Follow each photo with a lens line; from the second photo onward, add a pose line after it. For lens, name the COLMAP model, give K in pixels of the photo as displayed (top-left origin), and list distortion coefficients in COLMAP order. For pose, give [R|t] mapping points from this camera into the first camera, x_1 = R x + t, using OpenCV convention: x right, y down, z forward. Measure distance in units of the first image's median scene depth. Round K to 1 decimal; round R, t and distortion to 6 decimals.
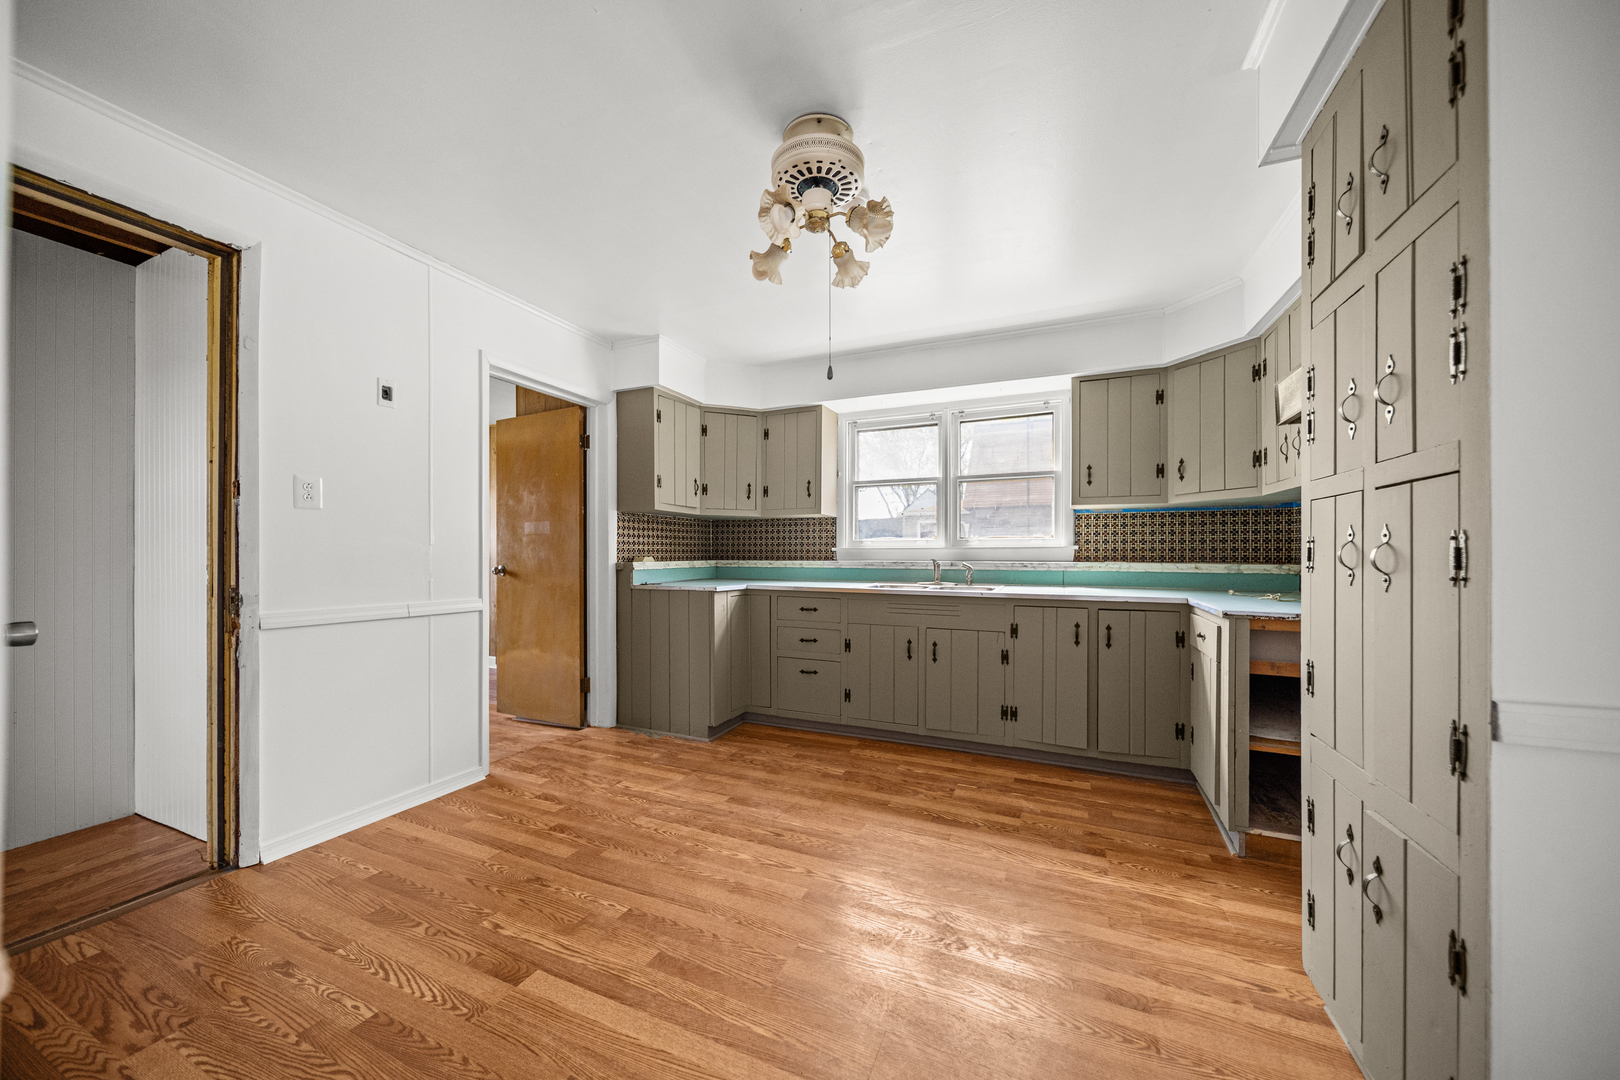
lens RADIAL K [[581.2, 0, 803.8], [0, 581.2, 551.6], [0, 0, 1]] dist [-0.002776, -0.000829]
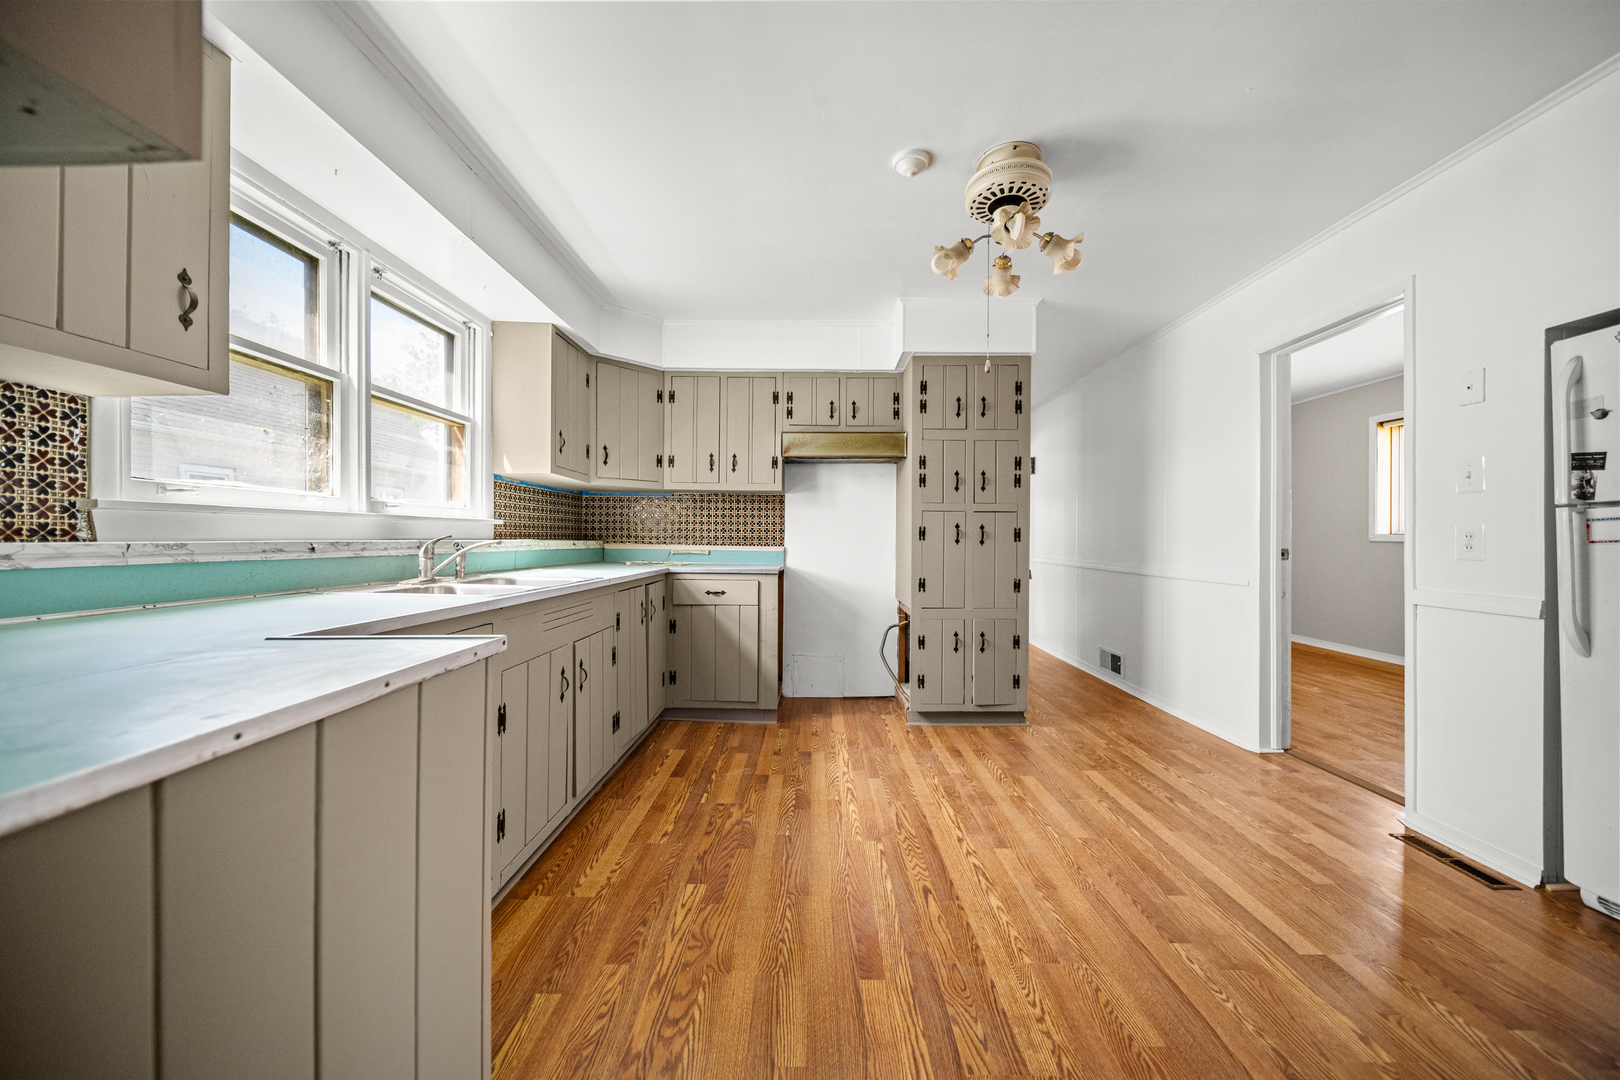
lens RADIAL K [[581.2, 0, 805.4], [0, 581.2, 537.3], [0, 0, 1]] dist [-0.002776, -0.000829]
pose [[-0.403569, -0.000230, 0.914949, -0.613870], [-0.009032, 0.999952, -0.003733, 0.019197], [-0.914905, -0.009770, -0.403552, 1.309965]]
